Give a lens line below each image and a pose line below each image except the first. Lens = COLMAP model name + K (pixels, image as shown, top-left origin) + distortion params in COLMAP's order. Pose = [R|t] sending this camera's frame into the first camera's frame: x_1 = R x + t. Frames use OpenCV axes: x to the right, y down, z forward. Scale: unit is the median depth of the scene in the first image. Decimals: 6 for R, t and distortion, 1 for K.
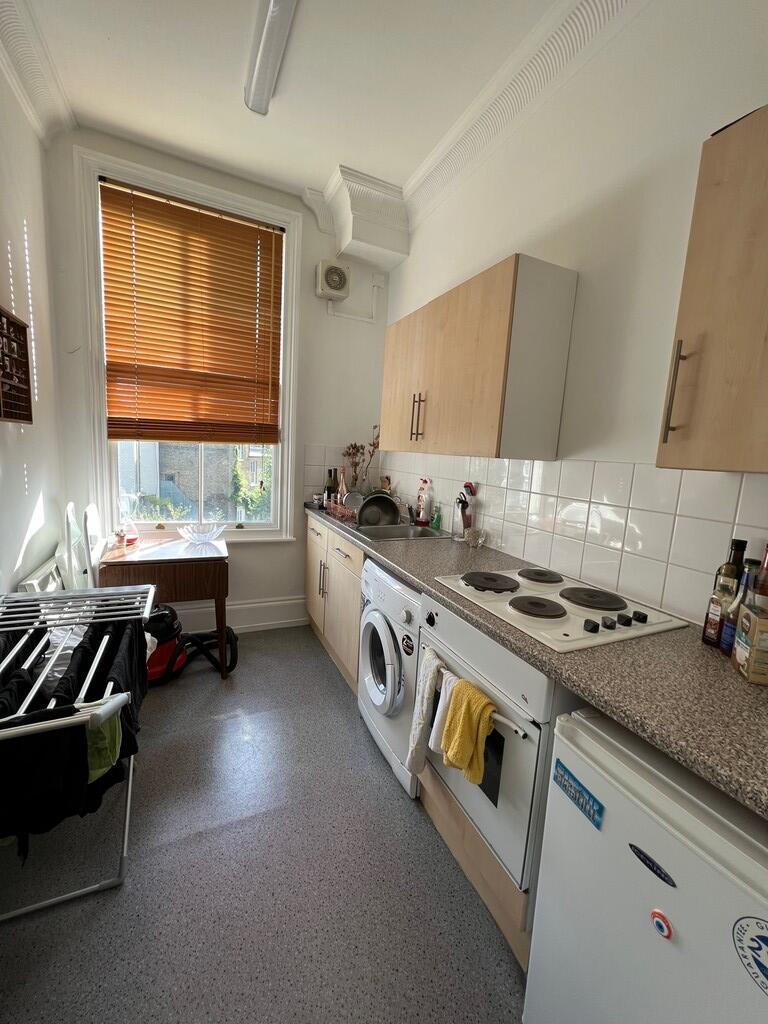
lens RADIAL K [[409.3, 0, 386.3], [0, 409.3, 512.1], [0, 0, 1]] dist [-0.001440, 0.000270]
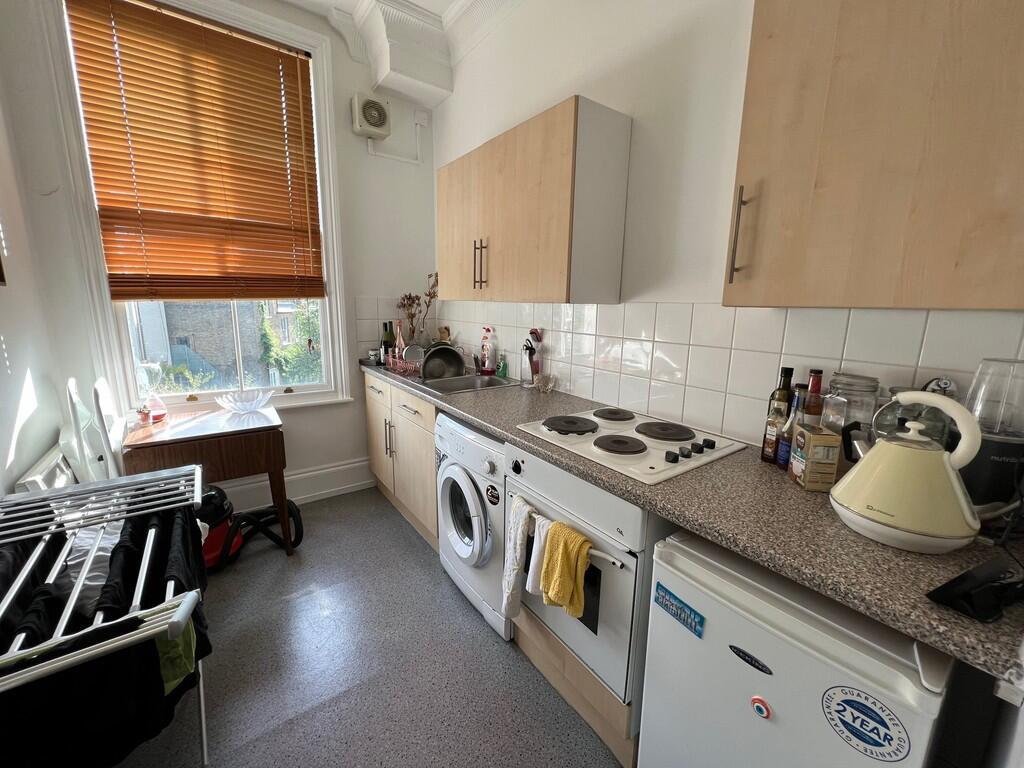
lens RADIAL K [[409.3, 0, 512.3], [0, 409.3, 382.4], [0, 0, 1]] dist [-0.001440, 0.000270]
pose [[0.979917, -0.077886, 0.183565, -0.051268], [0.067894, 0.995880, 0.060109, -0.005850], [-0.187490, -0.046438, 0.981168, 0.016353]]
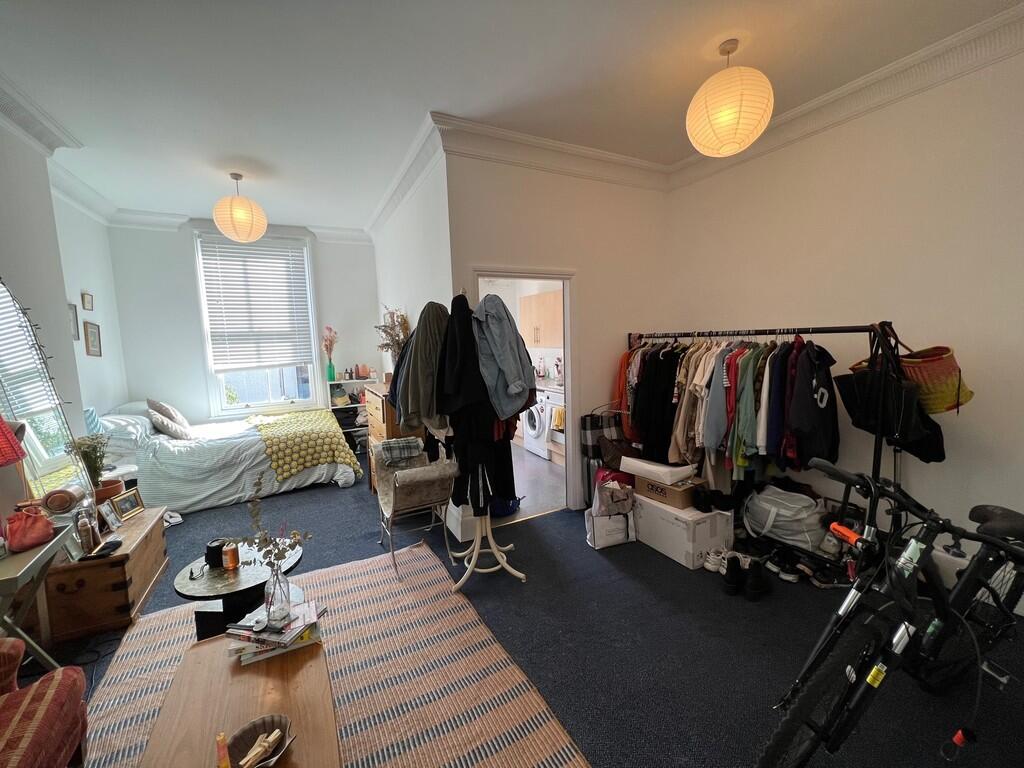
lens RADIAL K [[409.3, 0, 511.7], [0, 409.3, 382.5], [0, 0, 1]] dist [-0.001440, 0.000270]
pose [[0.994982, -0.095704, 0.029169, -0.204565], [0.096664, 0.994753, -0.033518, 0.161679], [-0.025808, 0.036169, 0.999012, -1.760333]]
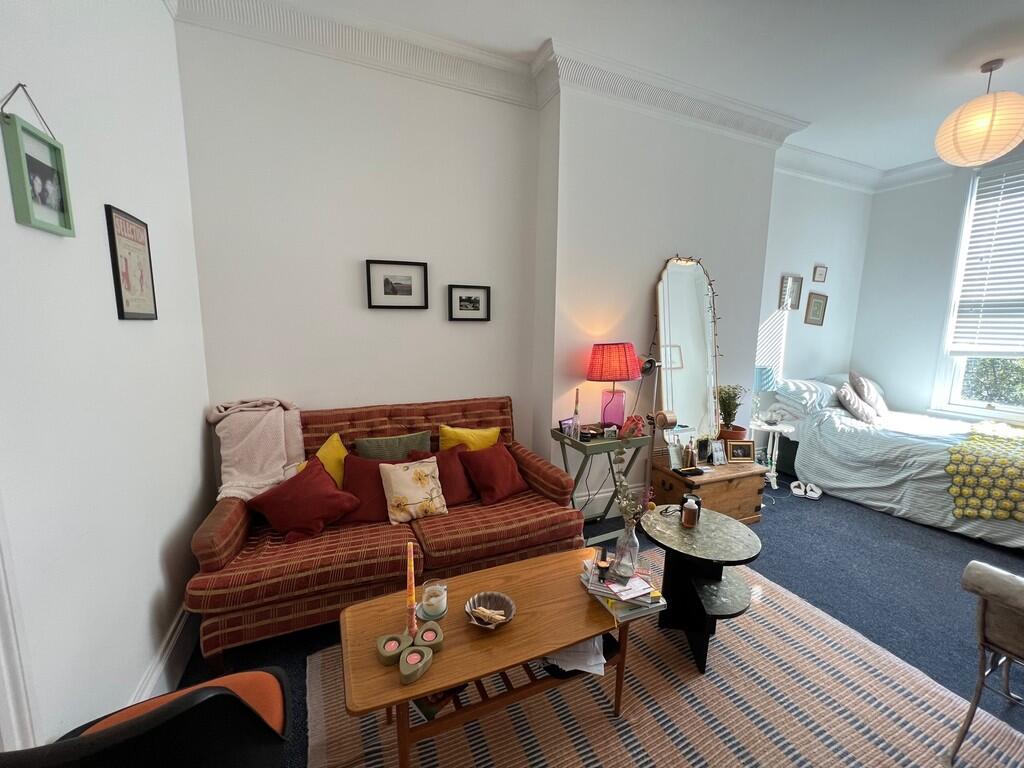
lens RADIAL K [[409.3, 0, 509.0], [0, 409.3, 381.5], [0, 0, 1]] dist [-0.001440, 0.000270]
pose [[-0.036408, 0.074773, -0.996536, 0.076808], [-0.163388, 0.983333, 0.079751, 0.156729], [0.985890, 0.165726, -0.023585, -1.213362]]
